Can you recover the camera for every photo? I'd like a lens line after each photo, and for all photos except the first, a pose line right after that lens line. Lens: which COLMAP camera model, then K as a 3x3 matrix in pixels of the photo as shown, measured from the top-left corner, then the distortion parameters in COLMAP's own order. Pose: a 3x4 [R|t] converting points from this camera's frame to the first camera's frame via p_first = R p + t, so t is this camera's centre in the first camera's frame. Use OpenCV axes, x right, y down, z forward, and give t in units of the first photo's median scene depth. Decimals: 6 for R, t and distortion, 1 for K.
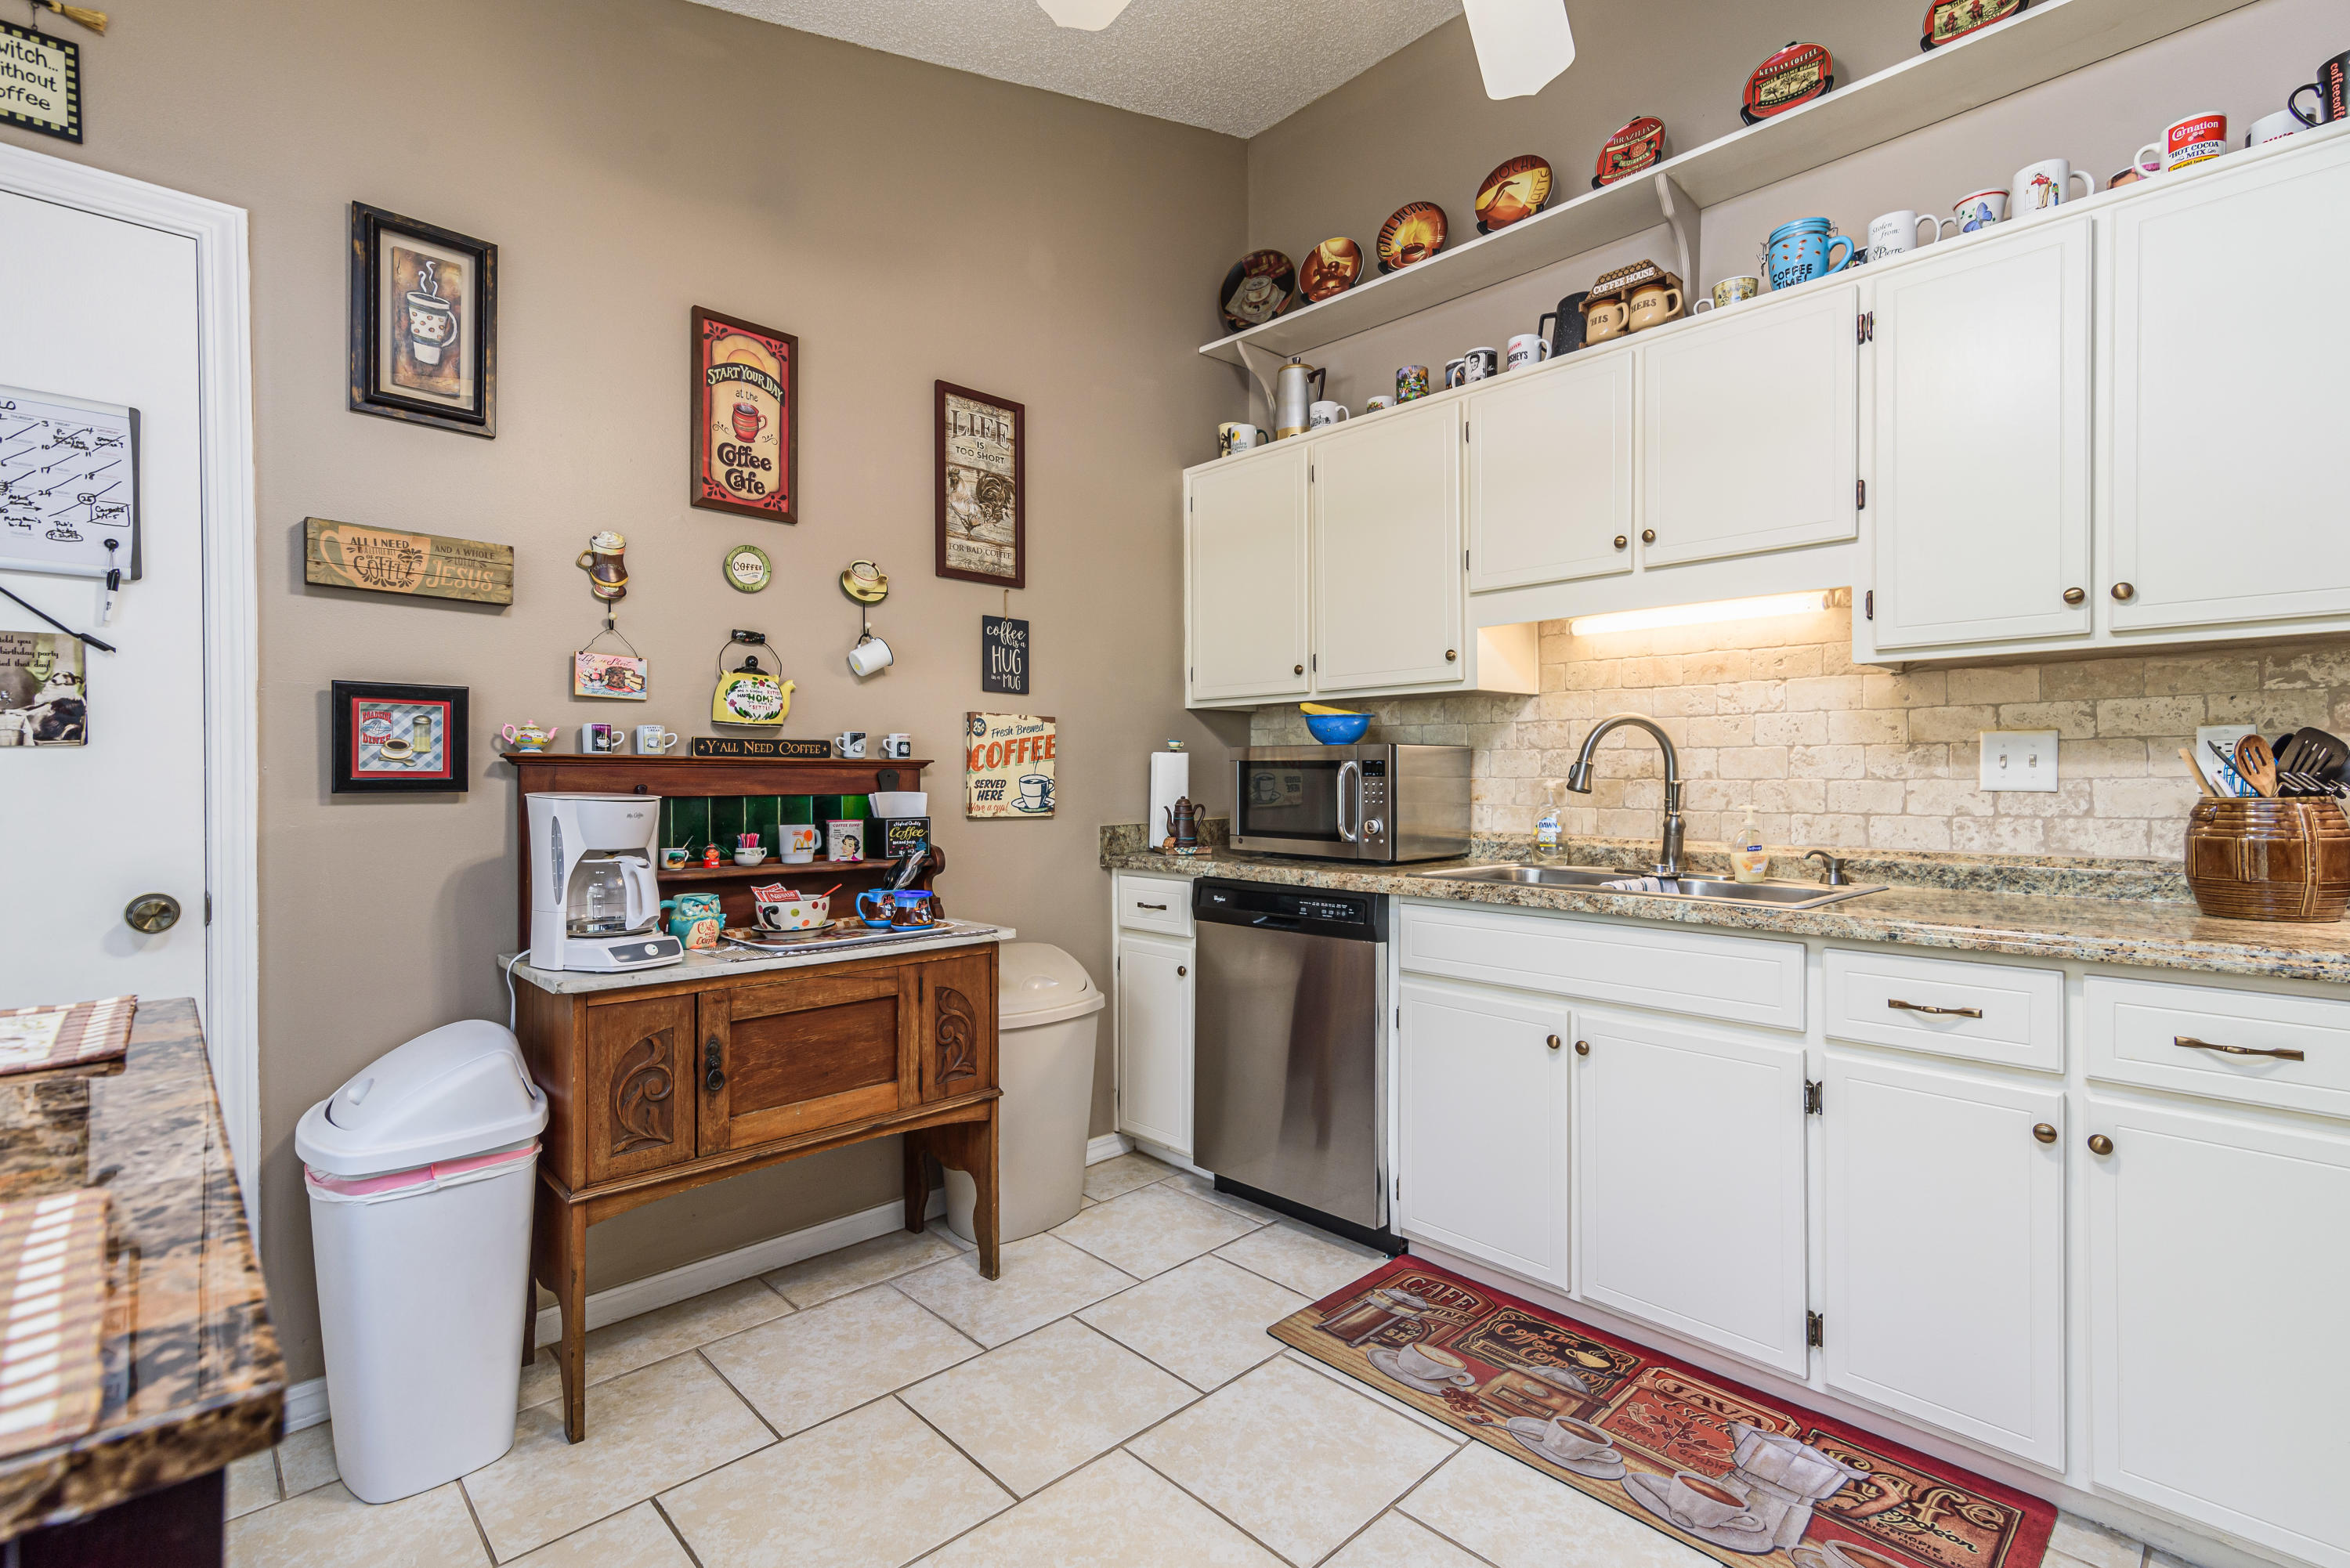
lens RADIAL K [[1077.2, 0, 1200.4], [0, 1077.2, 778.5], [0, 0, 1]] dist [0.019291, -0.004883]
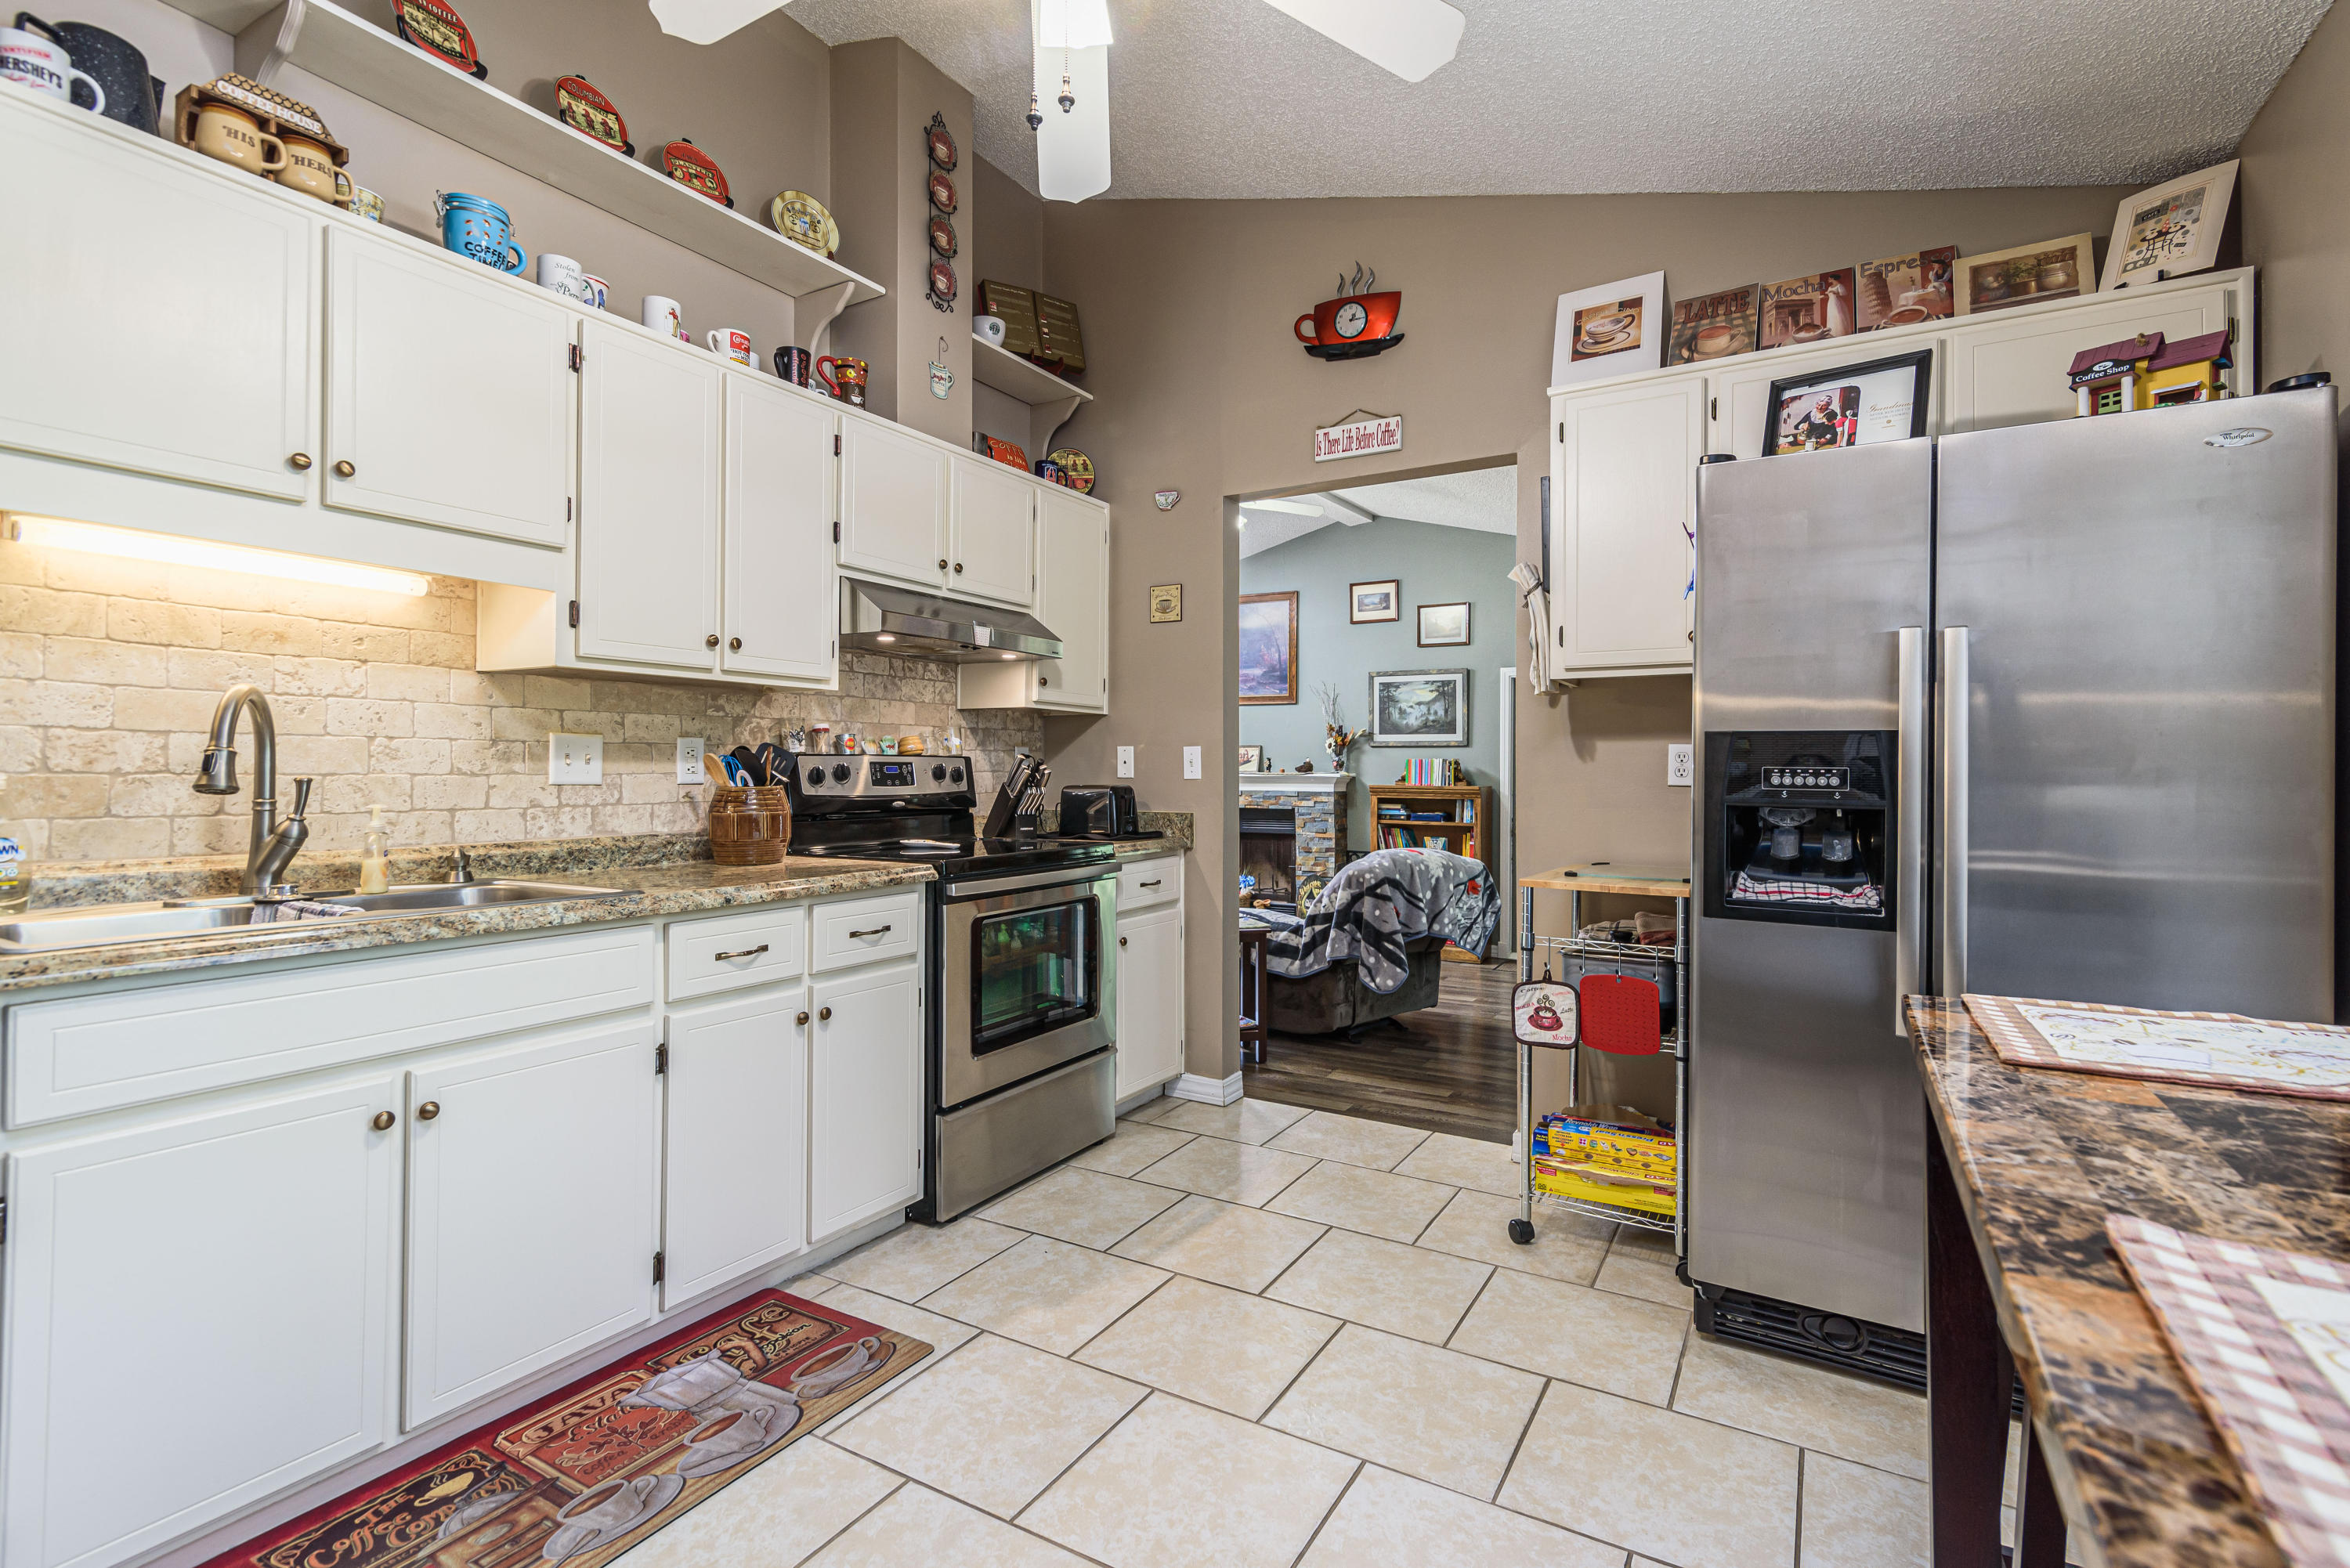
lens RADIAL K [[1077.2, 0, 1193.9], [0, 1077.2, 767.3], [0, 0, 1]] dist [0.019291, -0.004883]
pose [[-0.265390, 0.006087, 0.964122, -0.533005], [-0.002767, 0.999971, -0.007075, -0.000585], [-0.964137, -0.004546, -0.265366, 0.621850]]
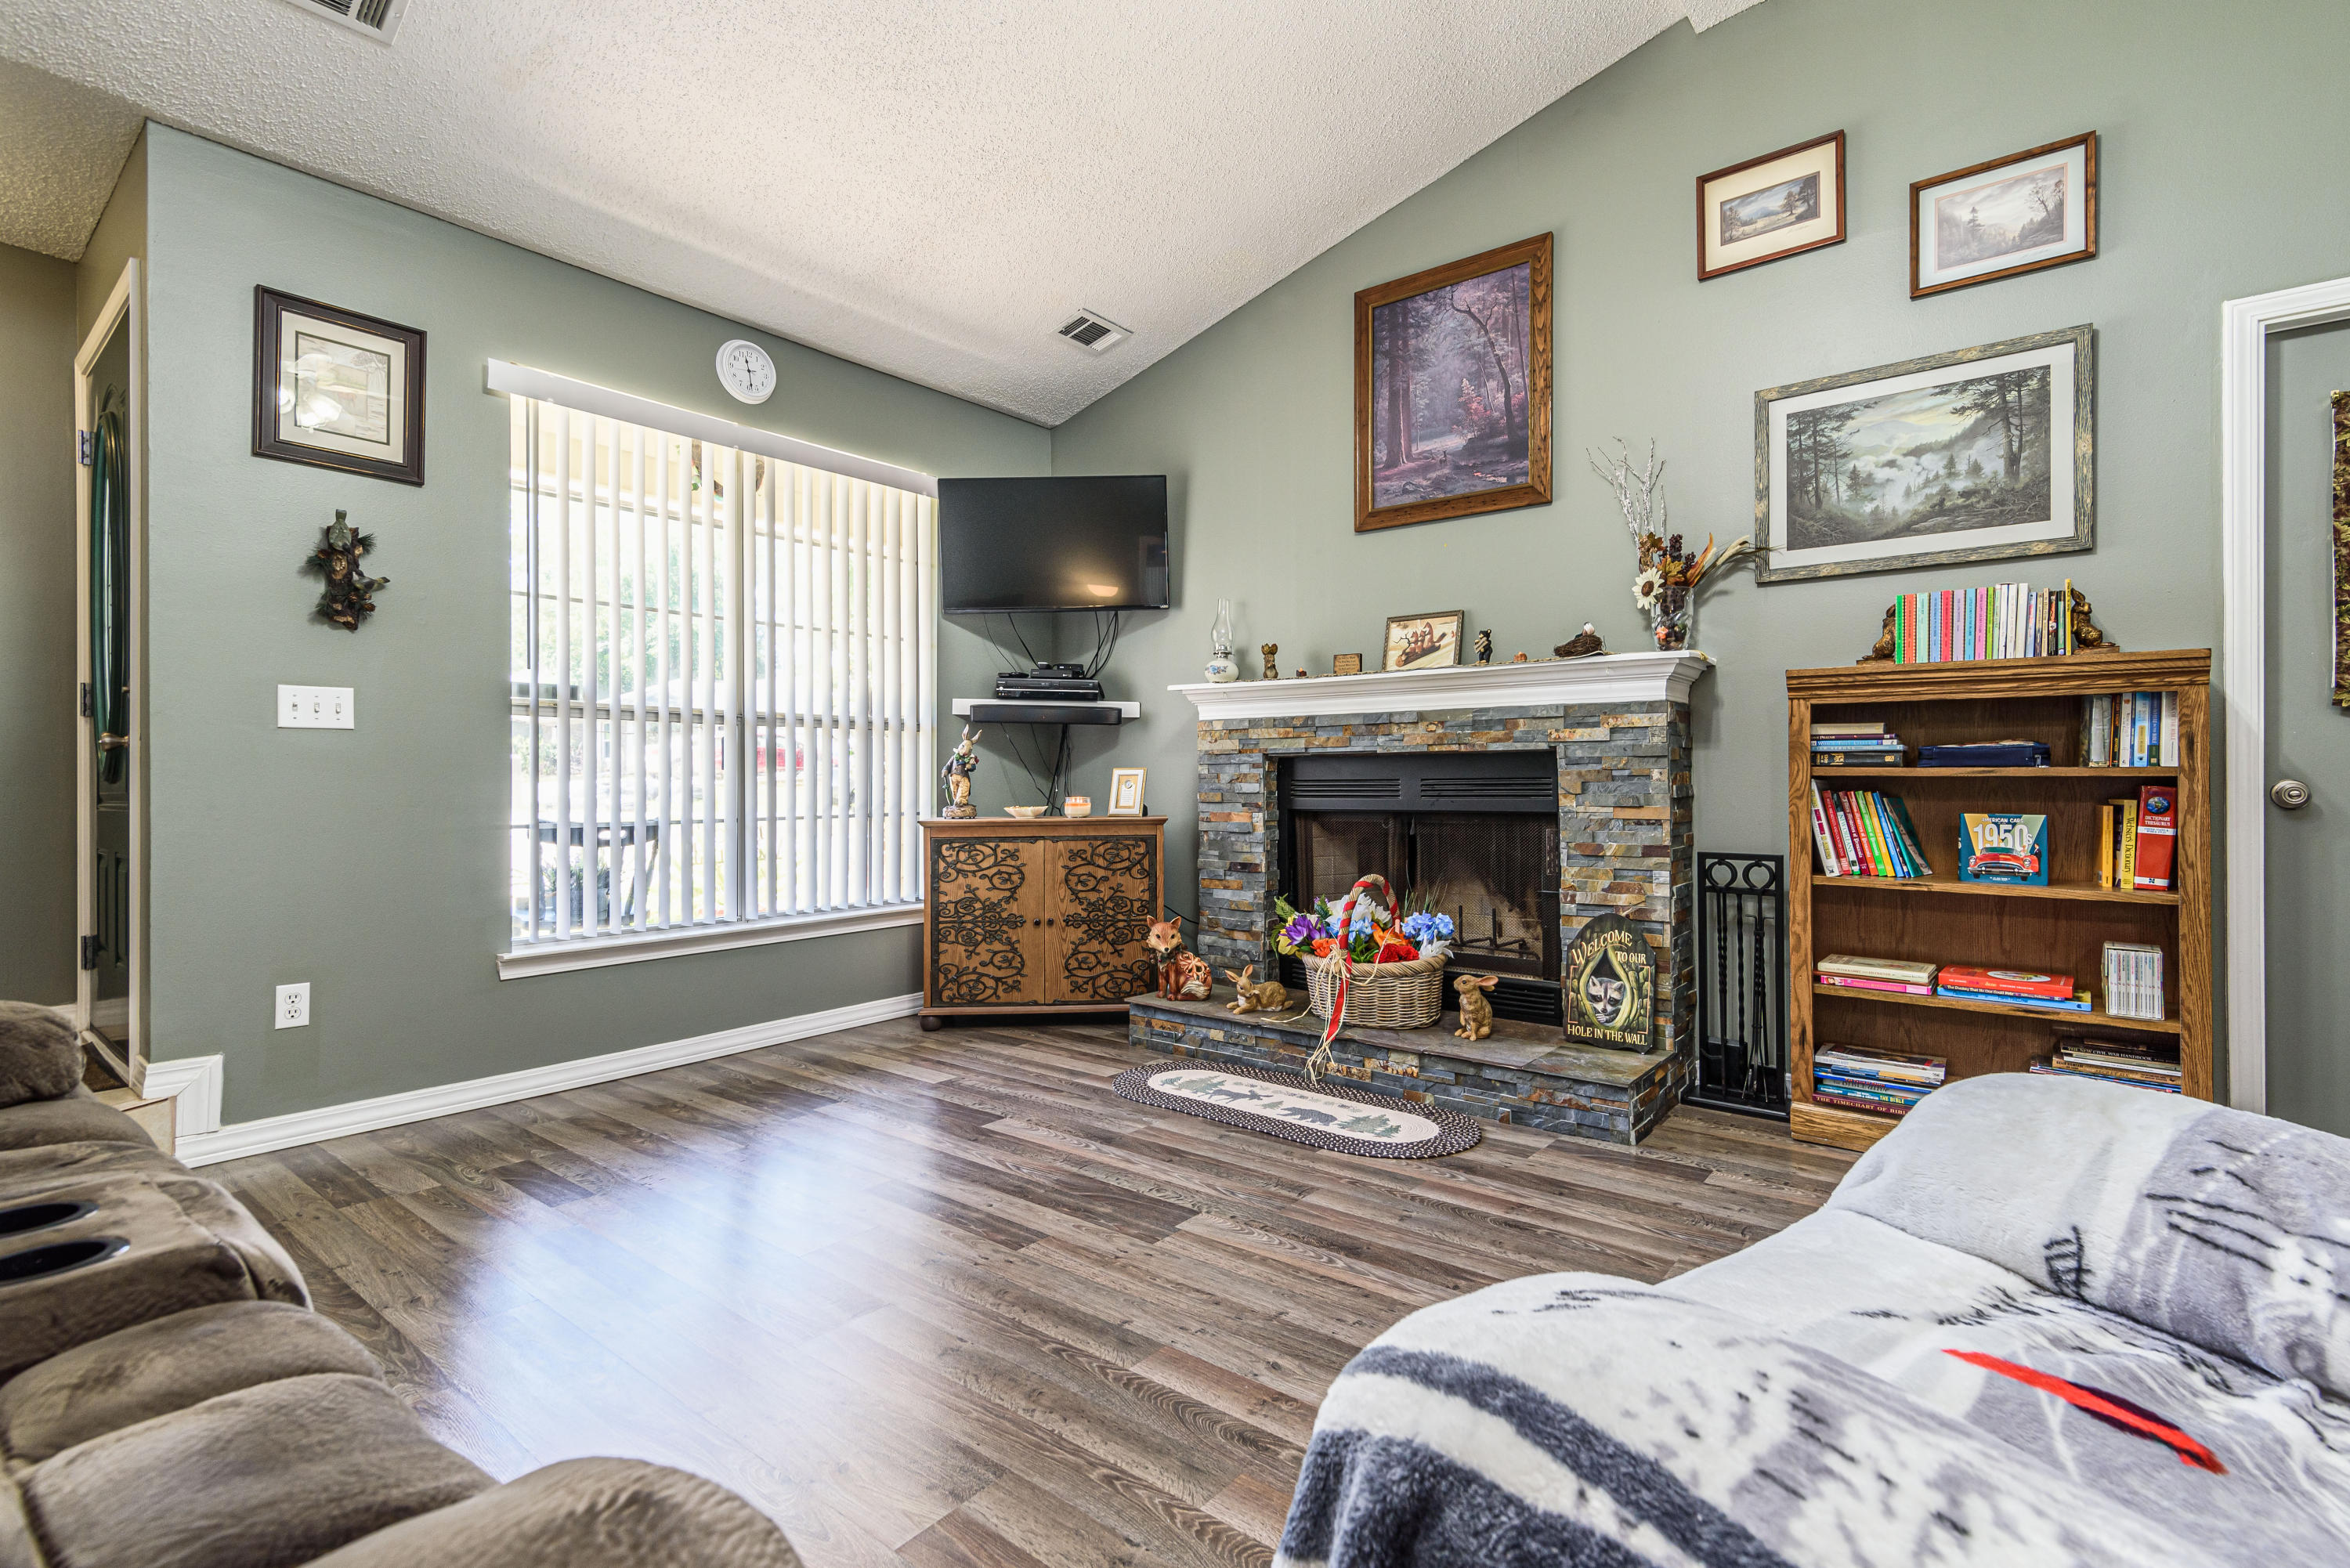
lens RADIAL K [[1077.2, 0, 1197.6], [0, 1077.2, 767.1], [0, 0, 1]] dist [0.019291, -0.004883]
pose [[-0.126018, 0.014441, 0.991923, 1.490931], [0.004024, 0.999893, -0.014046, 0.157422], [-0.992020, 0.002222, -0.126063, -0.003059]]
